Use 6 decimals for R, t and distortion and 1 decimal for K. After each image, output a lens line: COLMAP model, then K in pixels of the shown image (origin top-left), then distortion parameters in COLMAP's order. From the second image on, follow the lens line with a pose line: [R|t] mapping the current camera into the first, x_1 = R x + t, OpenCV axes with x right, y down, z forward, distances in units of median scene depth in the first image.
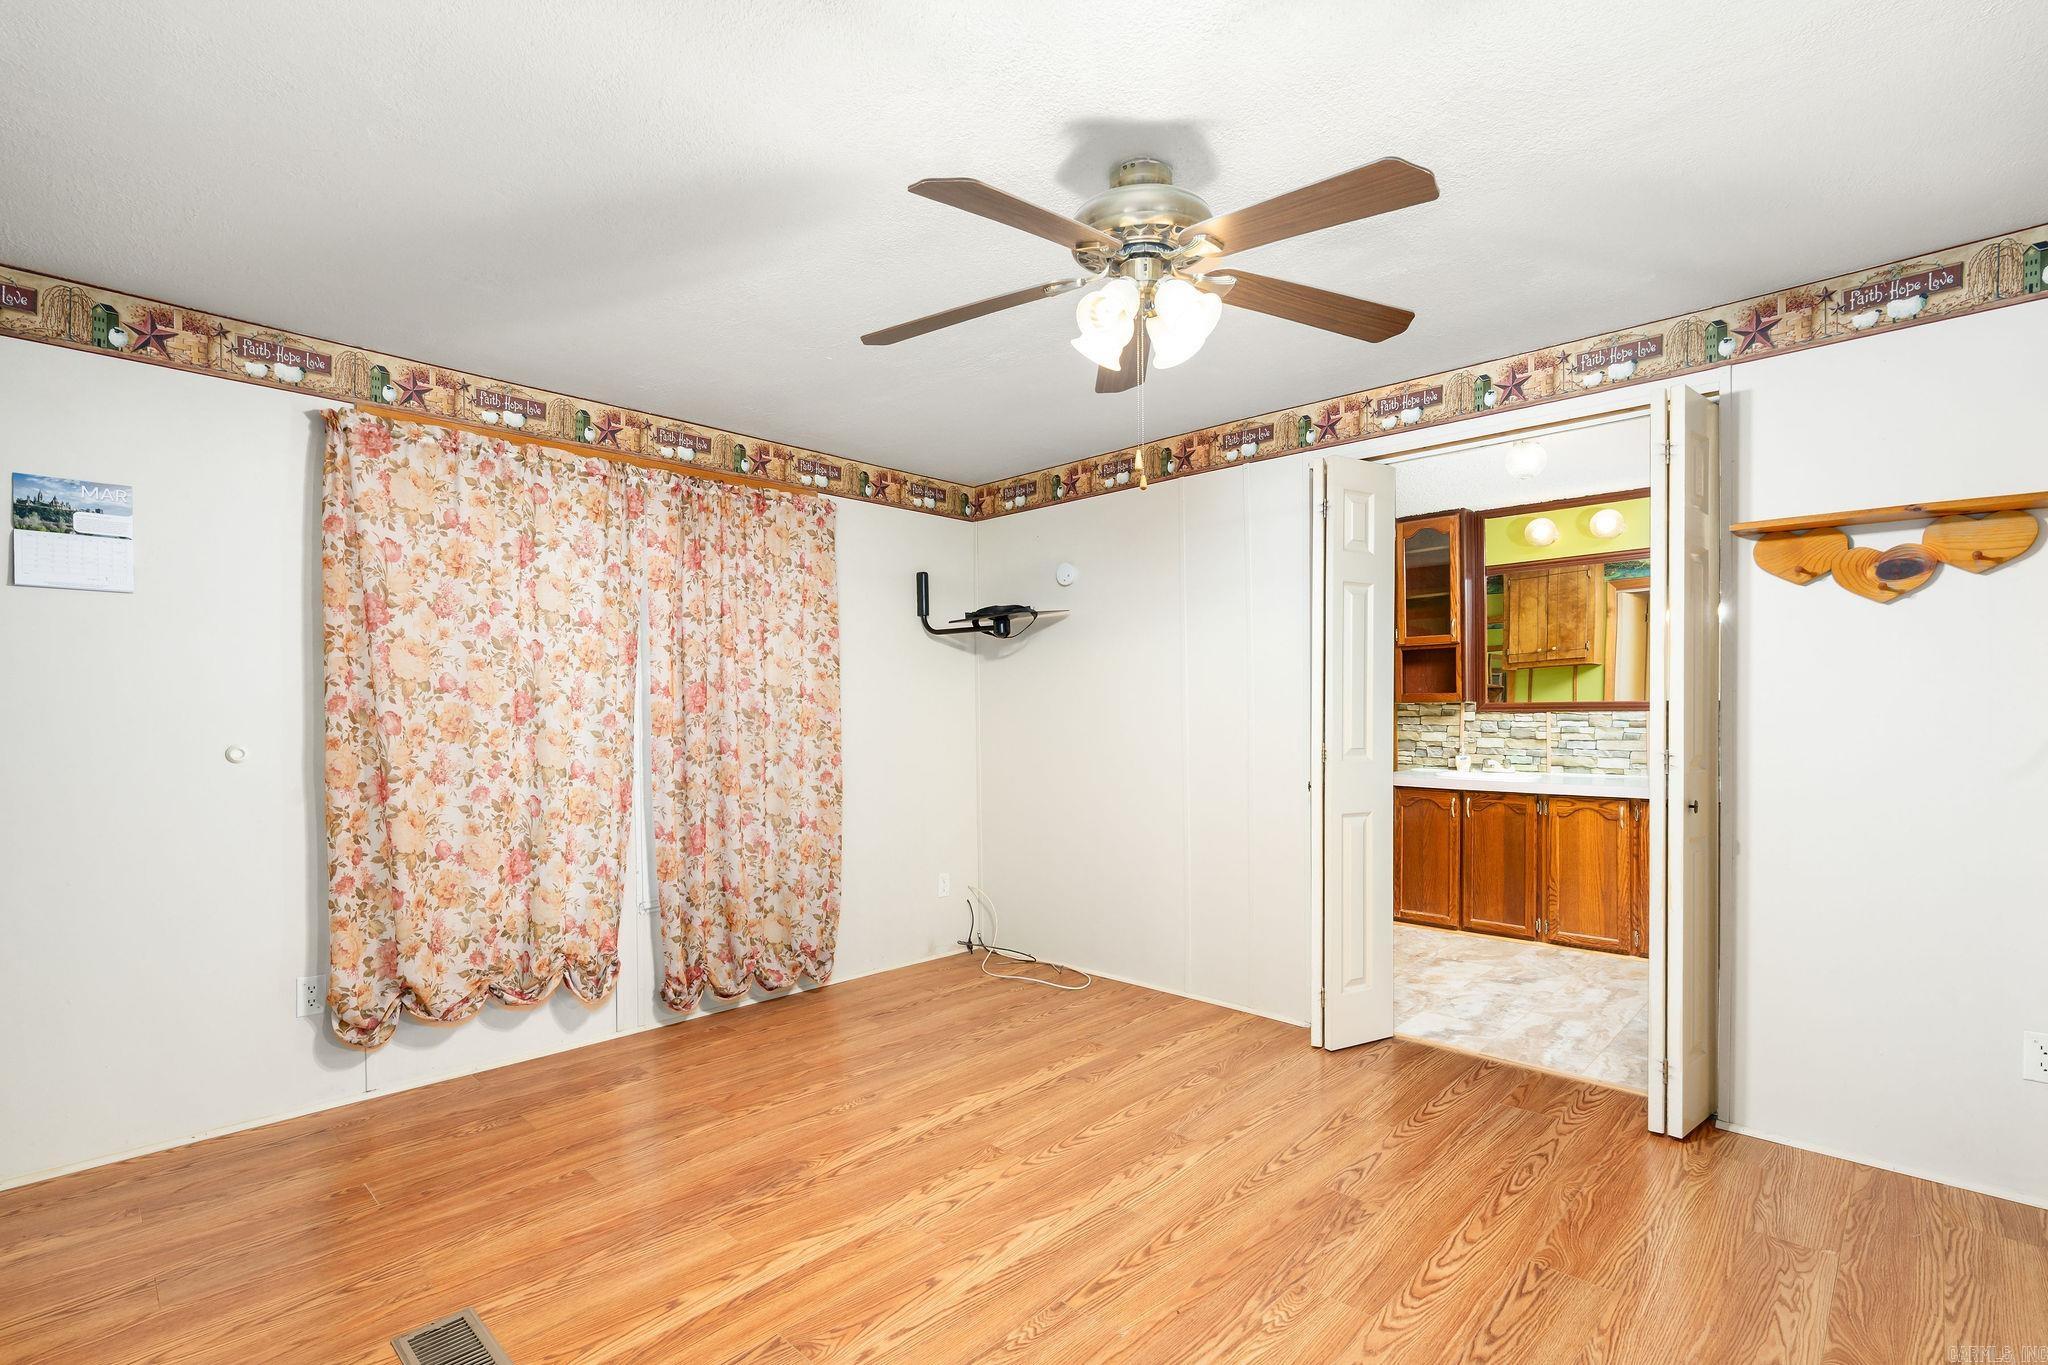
lens RADIAL K [[937.6, 0, 1024.3], [0, 937.6, 716.6], [0, 0, 1]] dist [-0.010314, 0.000723]
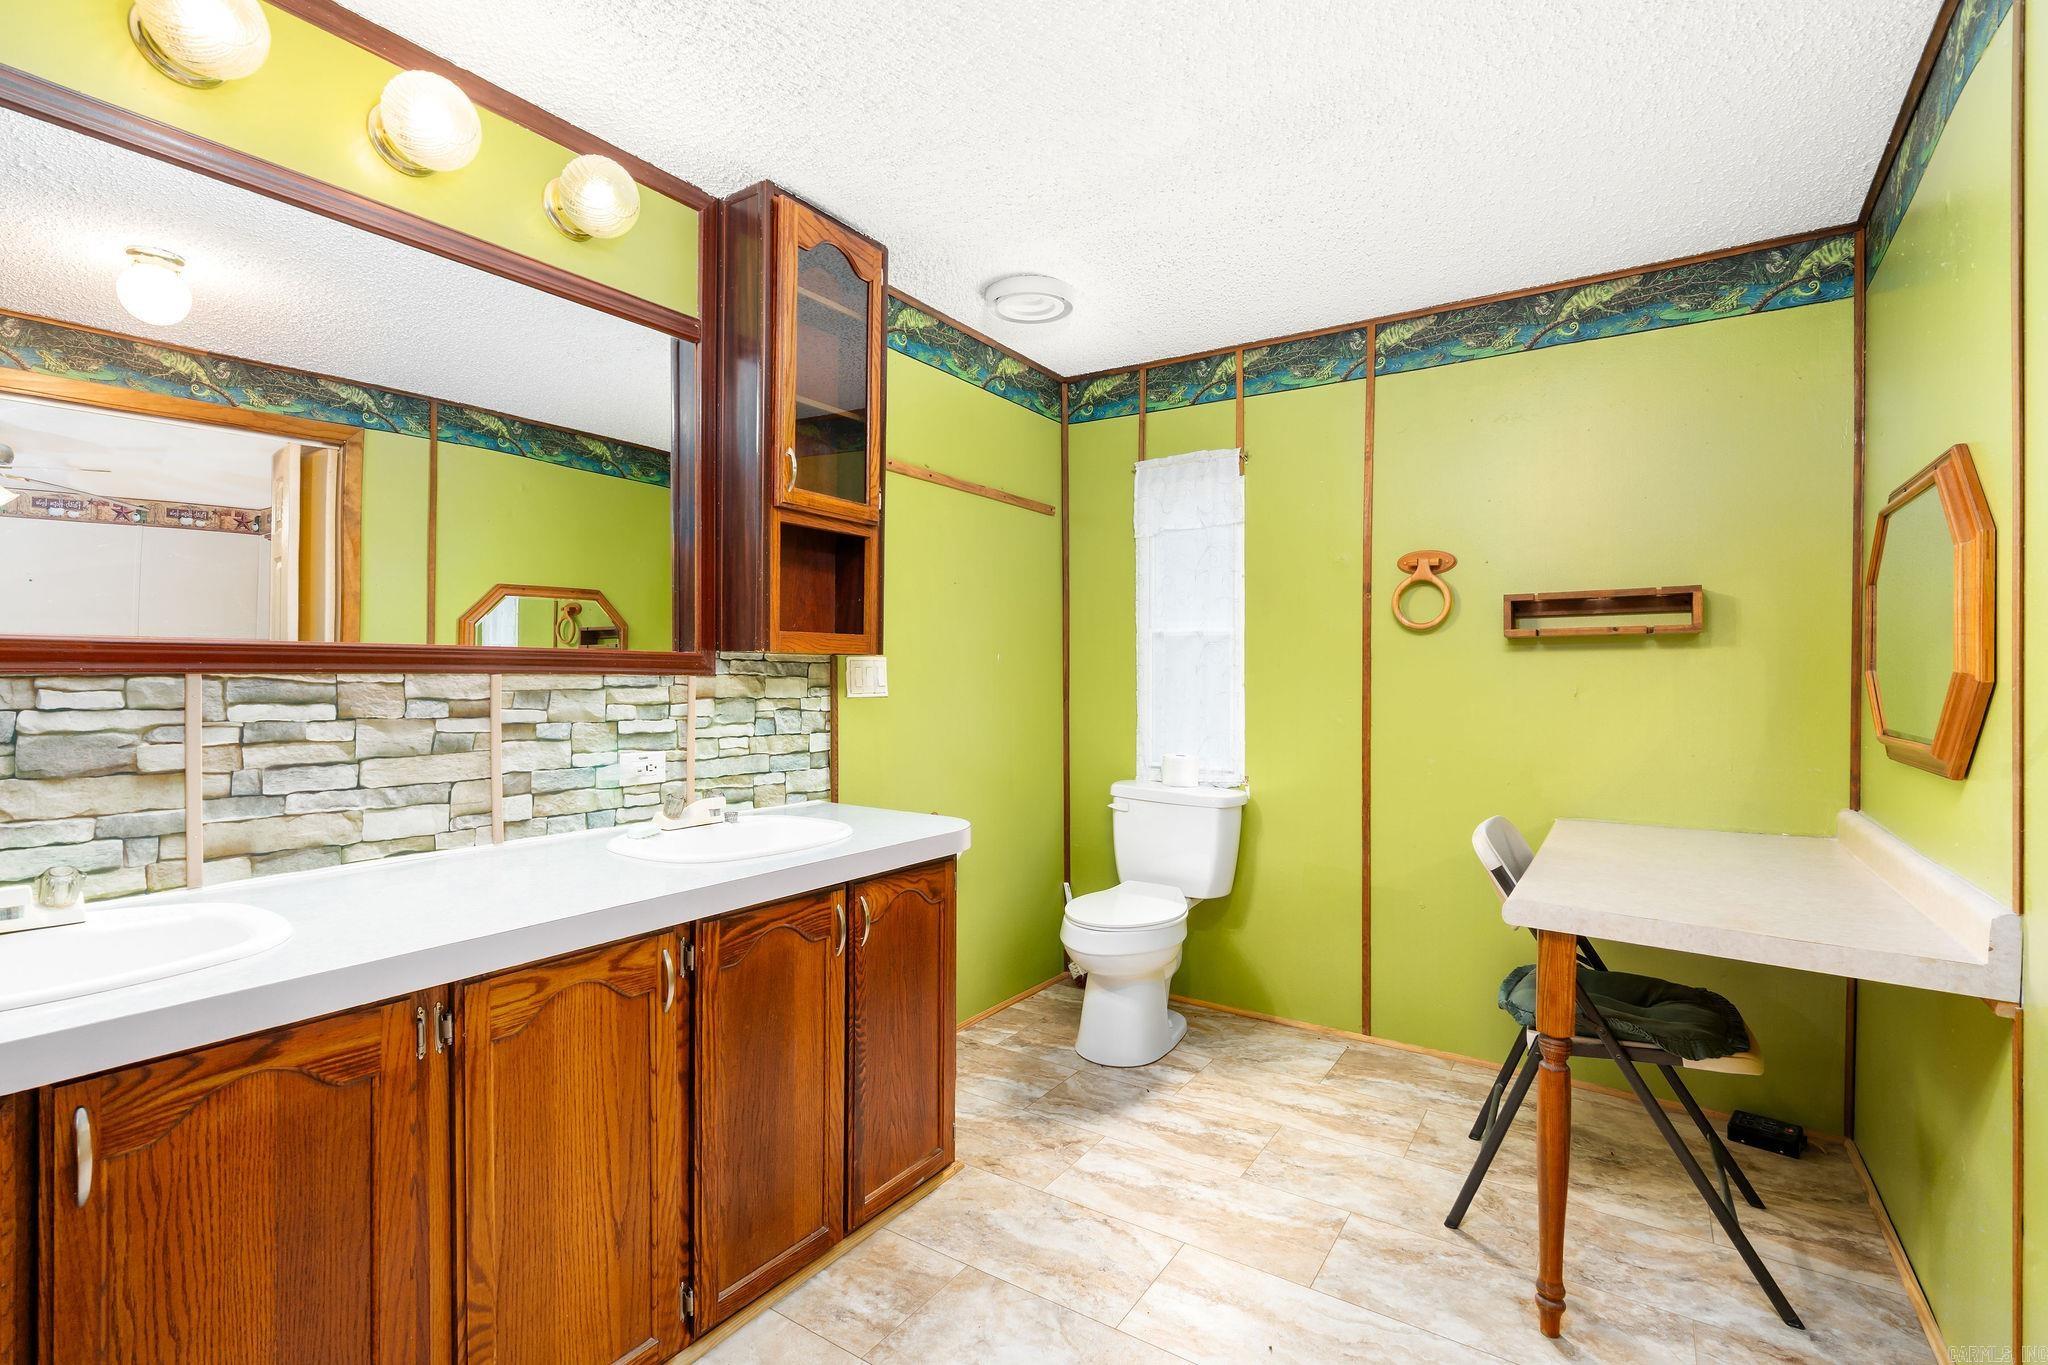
lens RADIAL K [[937.6, 0, 1010.2], [0, 937.6, 681.1], [0, 0, 1]] dist [-0.010314, 0.000723]
pose [[-0.180640, -0.006937, 0.983525, 0.237793], [-0.005055, 0.999968, 0.006124, -0.005979], [-0.983536, -0.003866, -0.180669, 0.814413]]
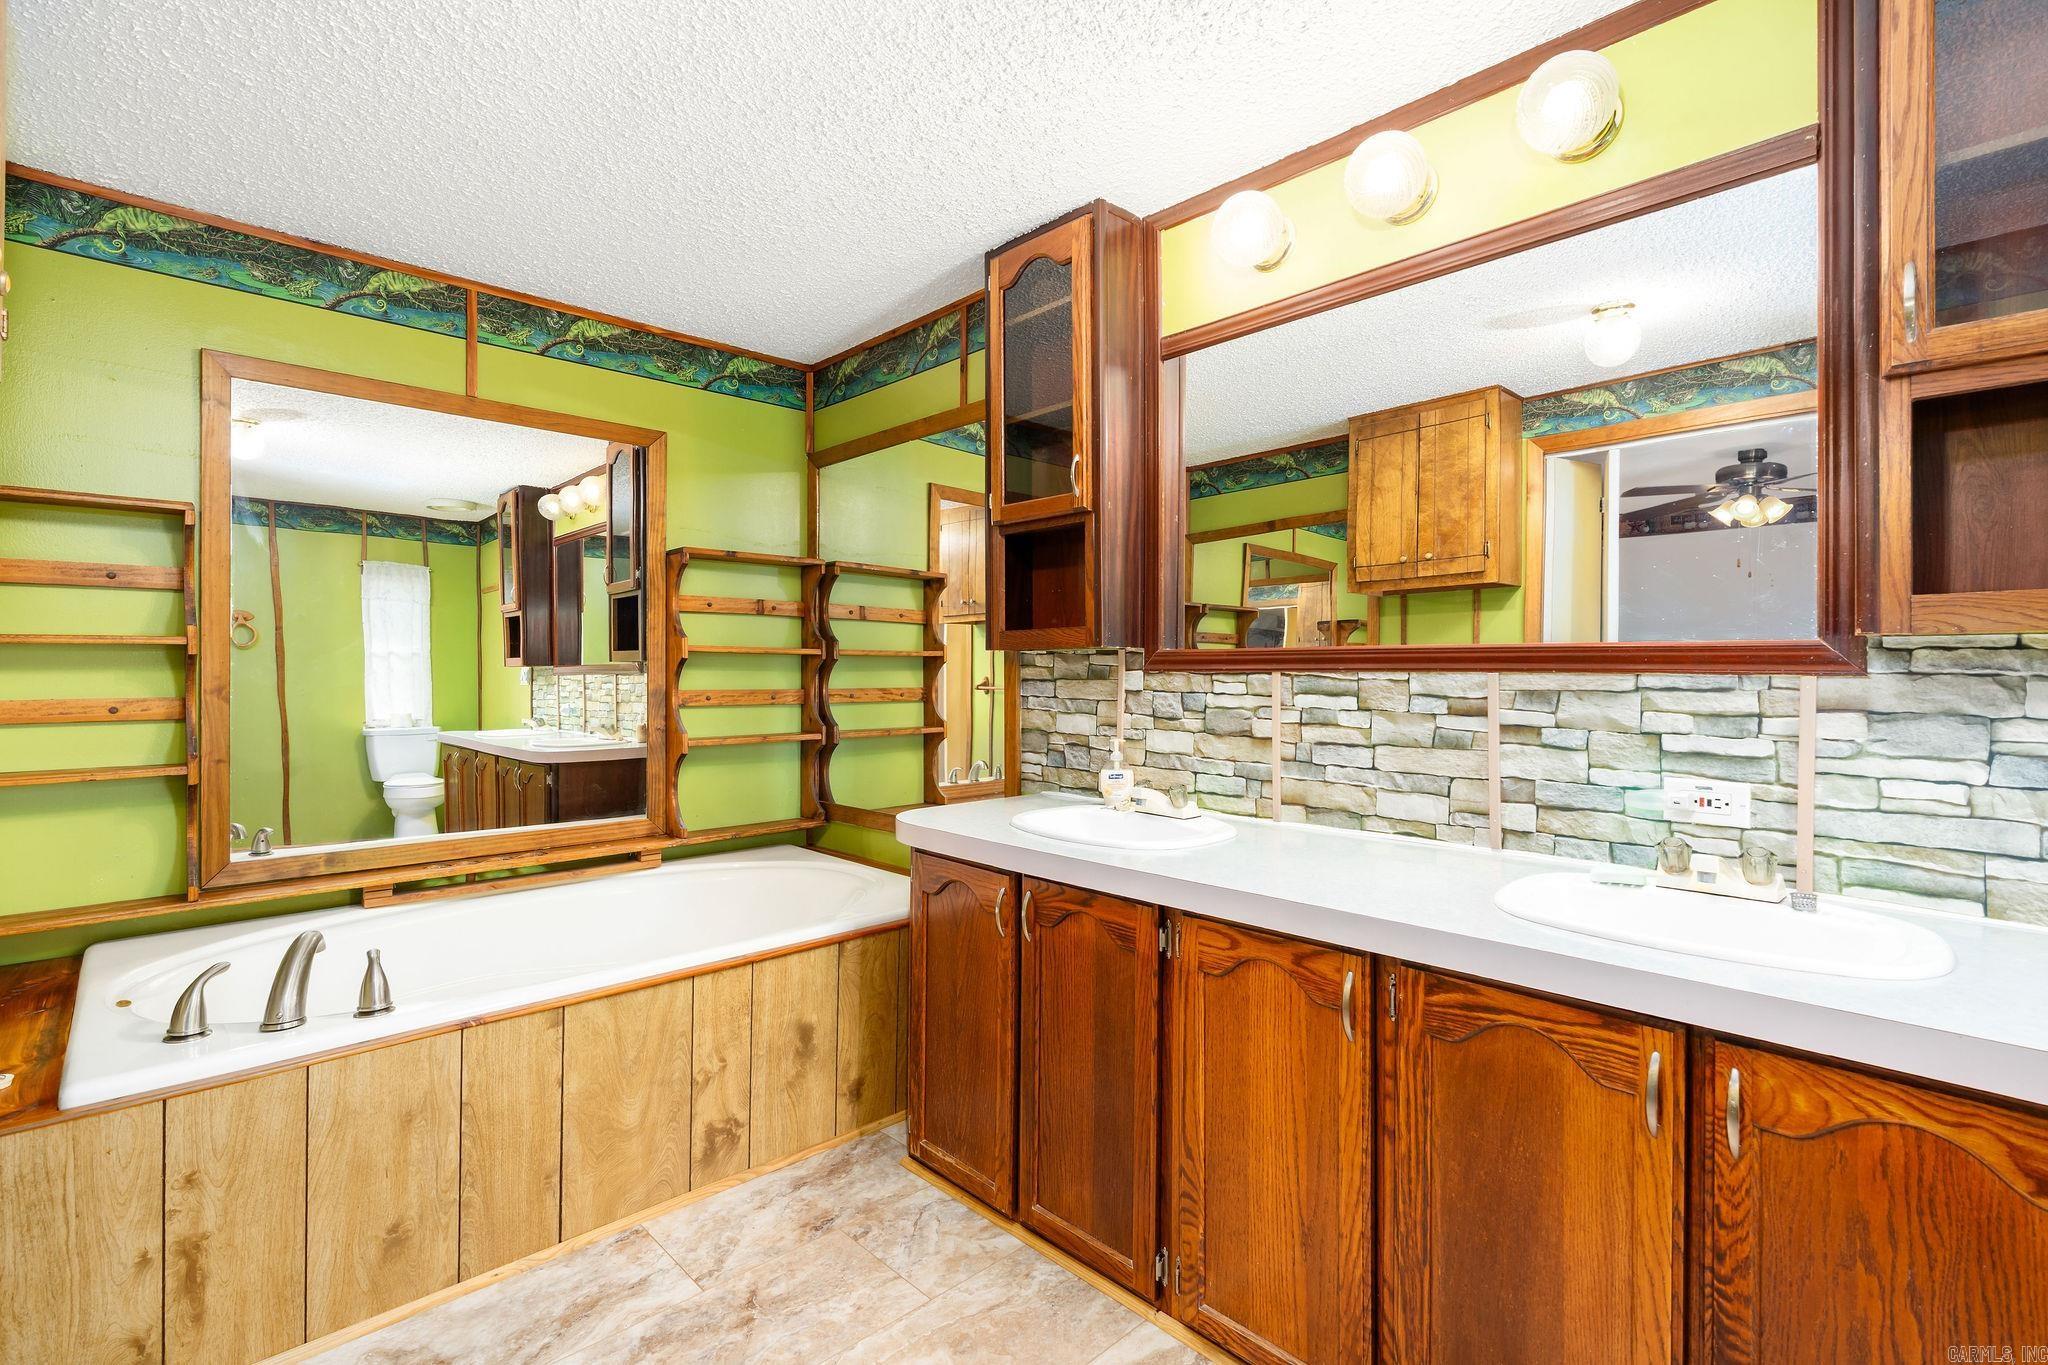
lens RADIAL K [[937.6, 0, 1017.3], [0, 937.6, 671.0], [0, 0, 1]] dist [-0.010314, 0.000723]
pose [[0.999426, 0.003498, -0.033686, 0.465704], [-0.003418, 0.999991, 0.002430, -0.006244], [0.033694, -0.002313, 0.999430, 0.588609]]
